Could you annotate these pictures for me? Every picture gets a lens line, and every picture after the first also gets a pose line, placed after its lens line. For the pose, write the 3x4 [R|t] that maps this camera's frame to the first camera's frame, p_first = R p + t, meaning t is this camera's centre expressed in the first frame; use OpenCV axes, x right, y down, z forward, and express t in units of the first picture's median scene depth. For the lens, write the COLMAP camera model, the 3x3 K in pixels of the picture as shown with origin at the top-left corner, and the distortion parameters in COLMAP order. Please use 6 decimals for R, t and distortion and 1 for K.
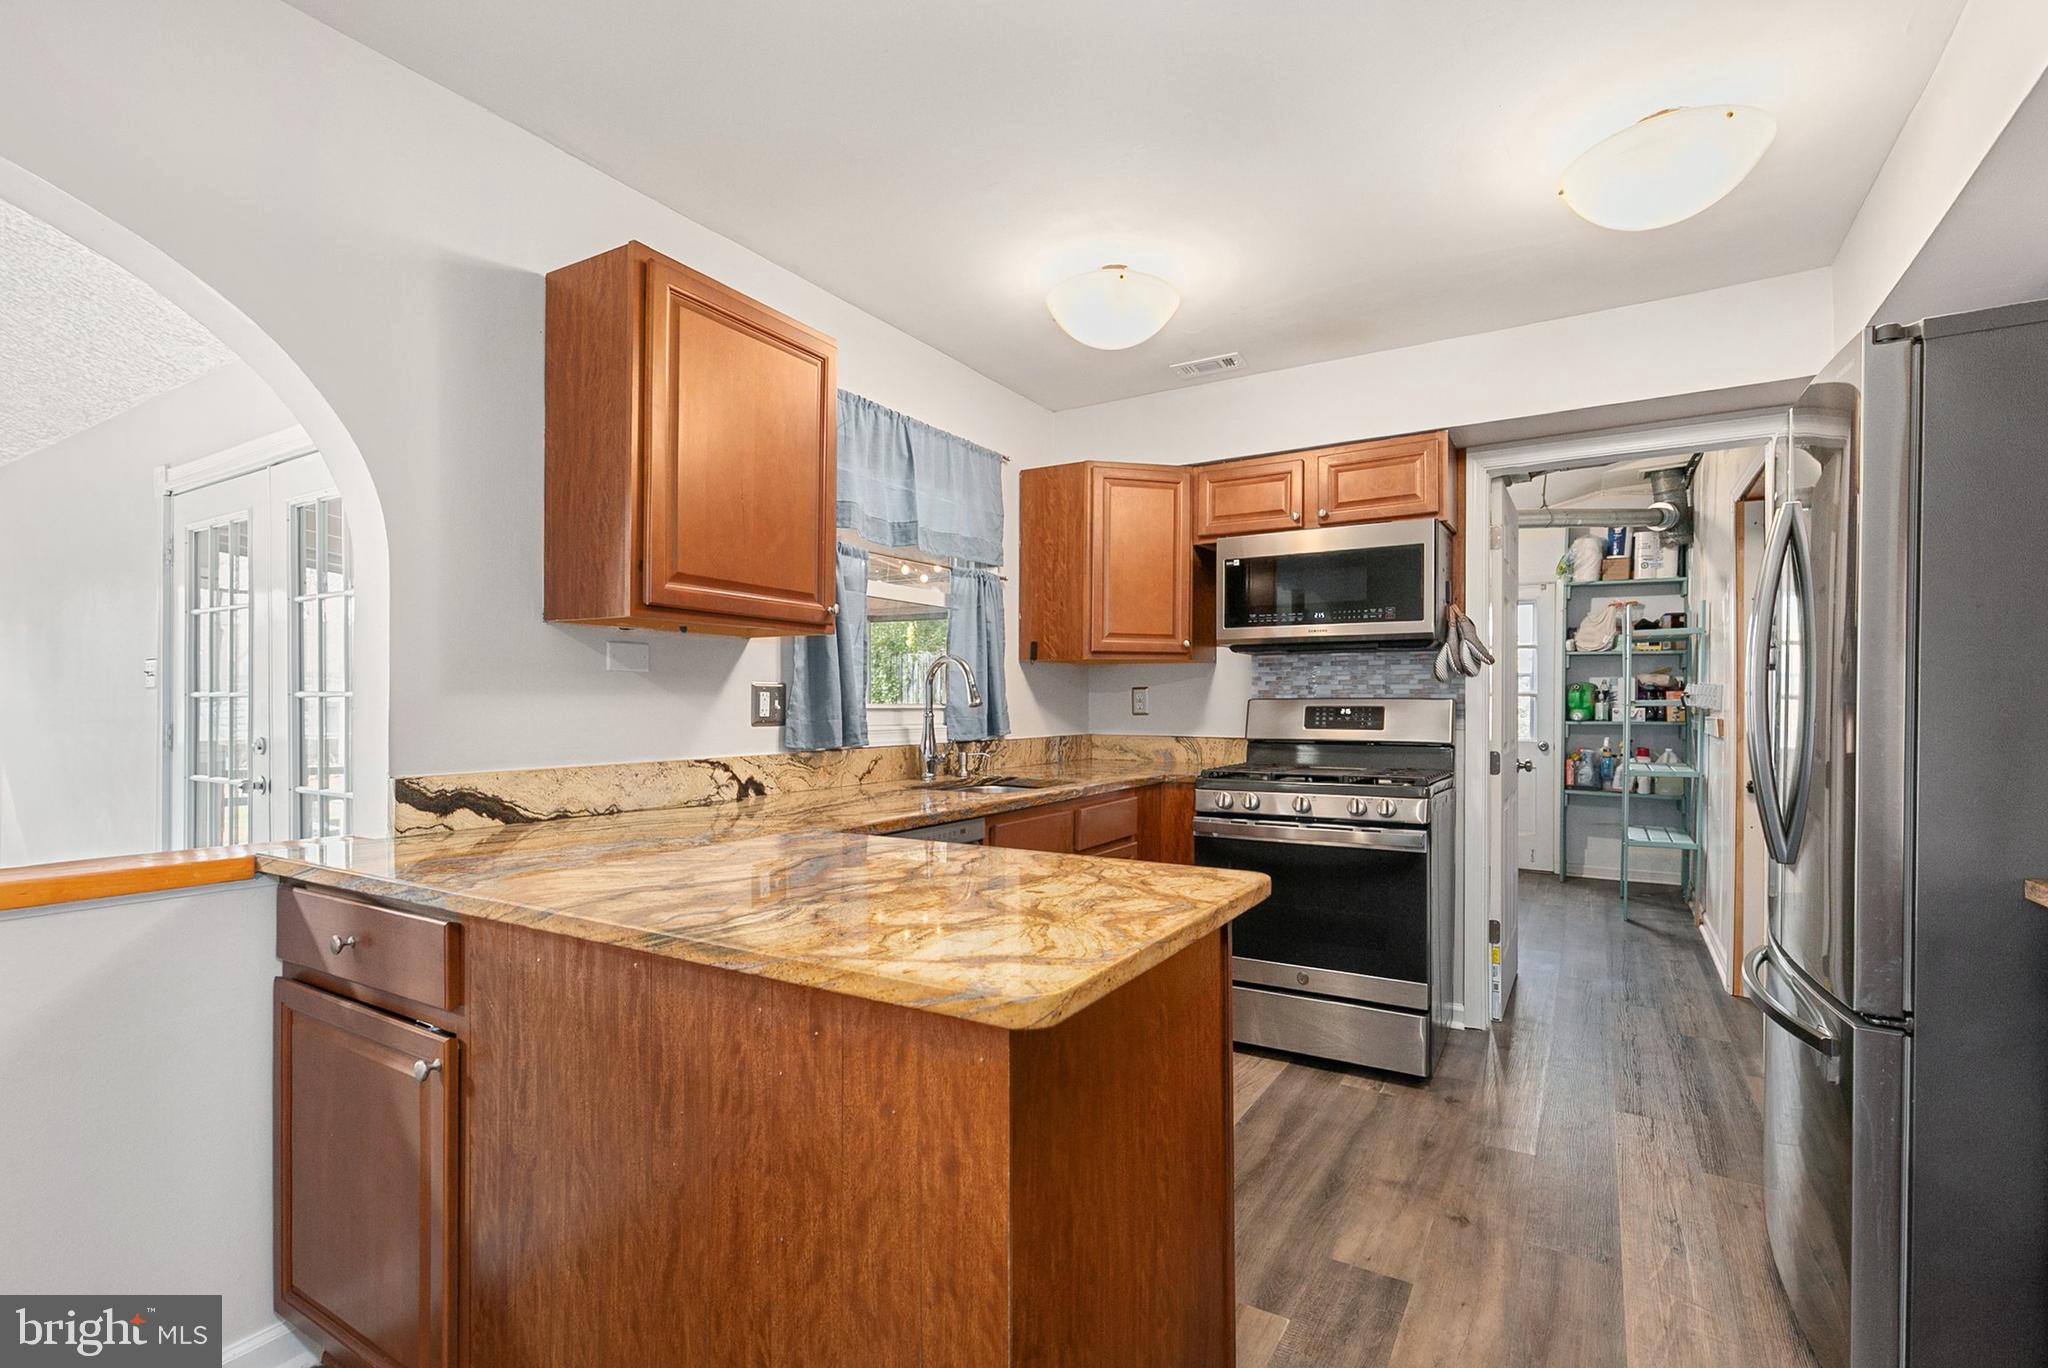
lens RADIAL K [[939.9, 0, 1014.4], [0, 939.9, 701.9], [0, 0, 1]] dist [0.010264, -0.002923]
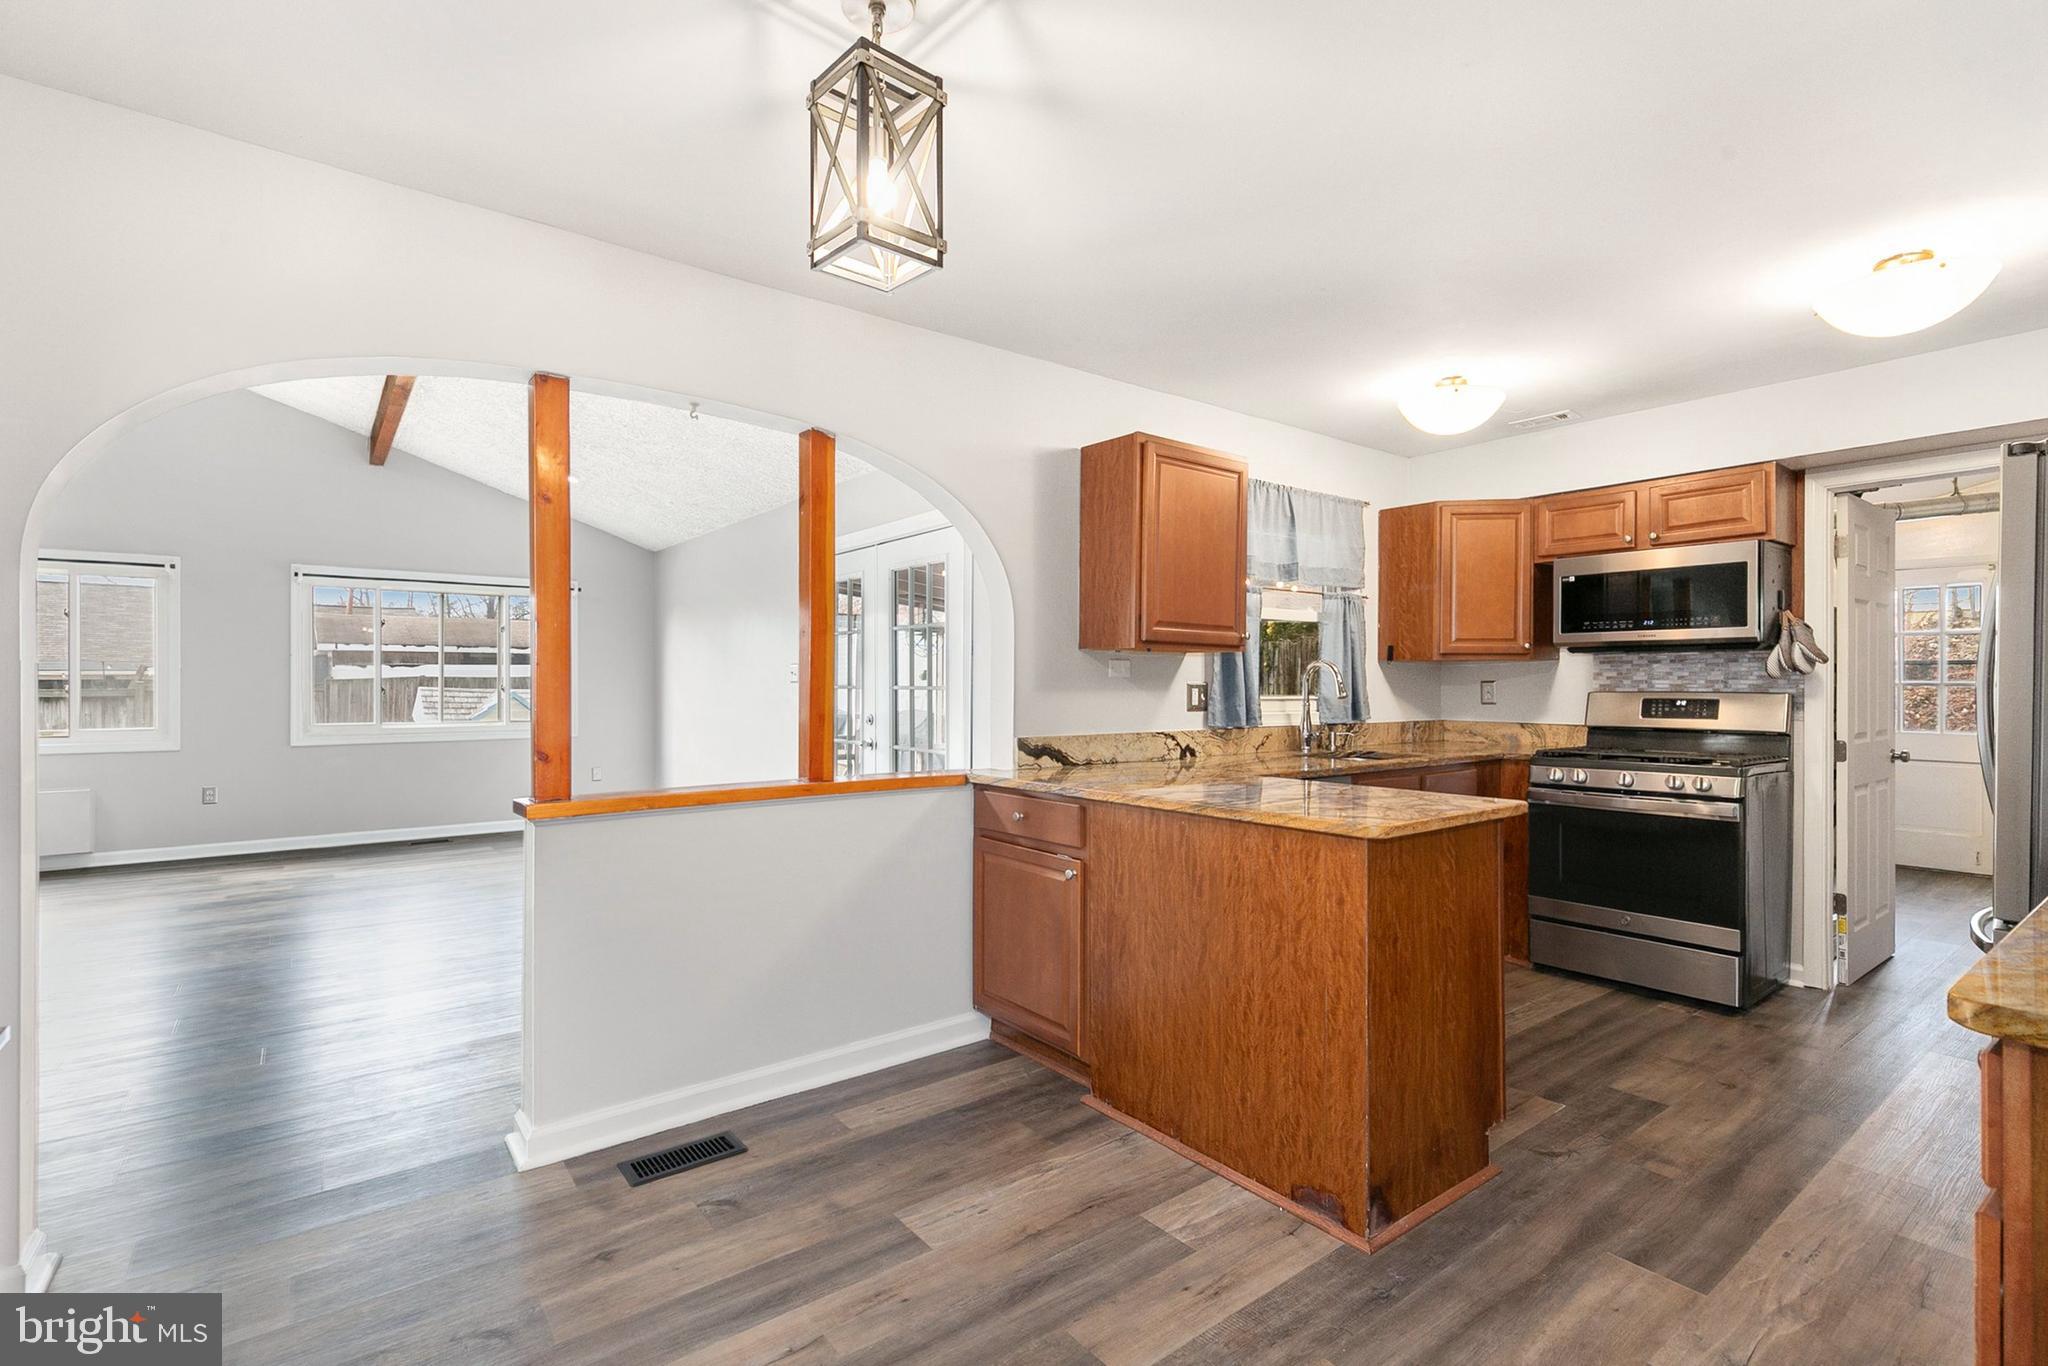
lens RADIAL K [[939.9, 0, 1021.9], [0, 939.9, 683.2], [0, 0, 1]] dist [0.010264, -0.002923]
pose [[0.935322, 0.000187, -0.353797, 0.005673], [-0.000874, 0.999998, -0.001782, -0.012731], [0.353796, 0.001975, 0.935320, -0.398851]]
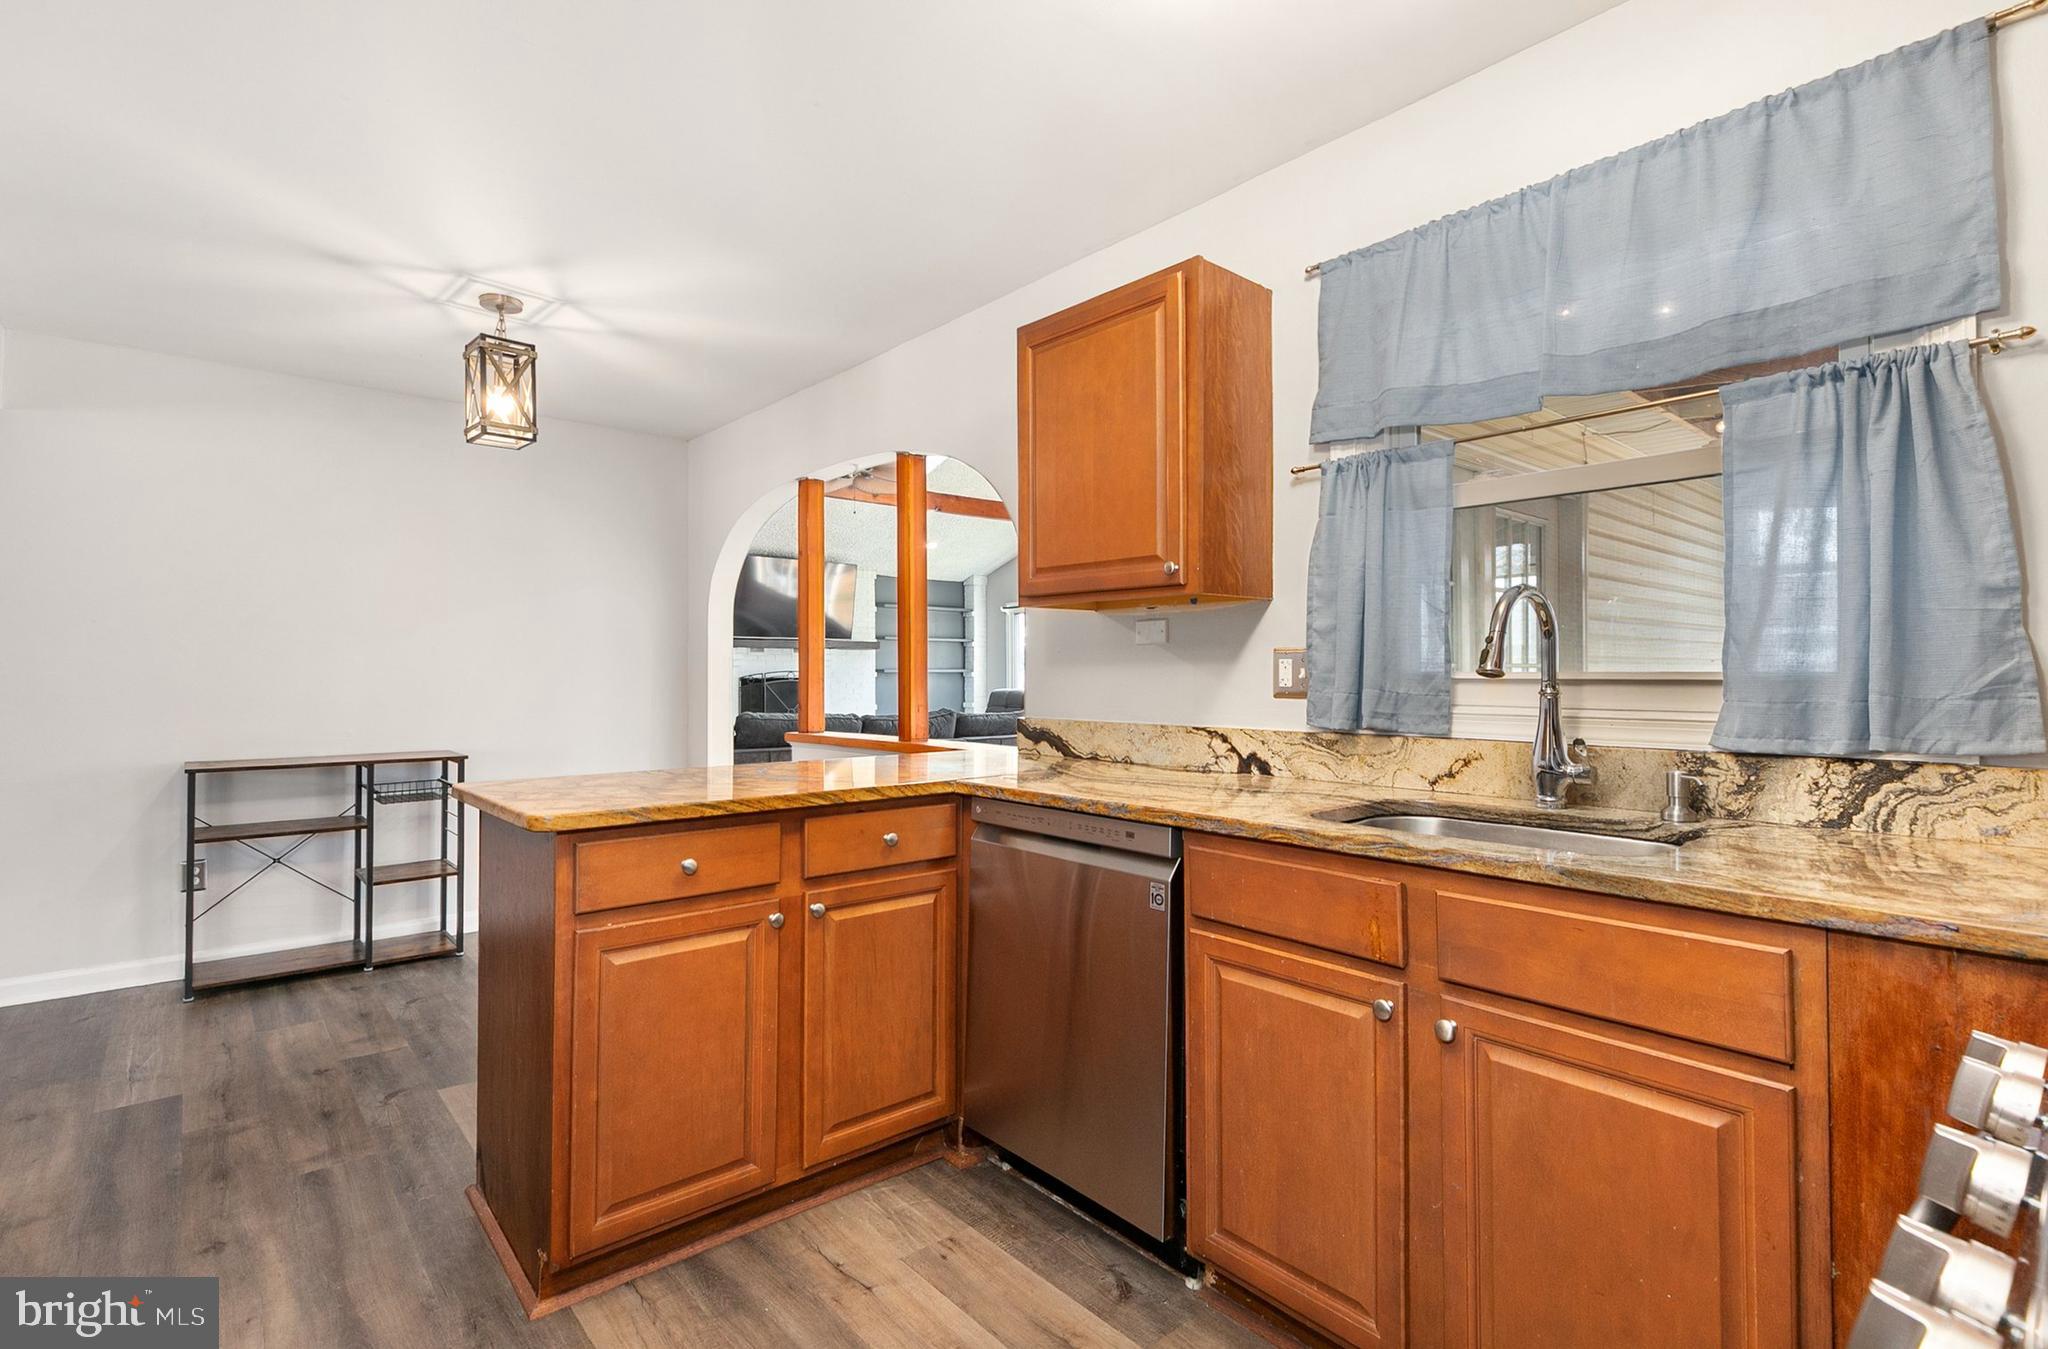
lens RADIAL K [[939.9, 0, 1023.4], [0, 939.9, 671.4], [0, 0, 1]] dist [0.010264, -0.002923]
pose [[-0.290147, -0.004634, -0.956971, 0.507456], [-0.000188, 0.999989, -0.004785, 0.004114], [0.956982, -0.001208, -0.290145, 0.806428]]
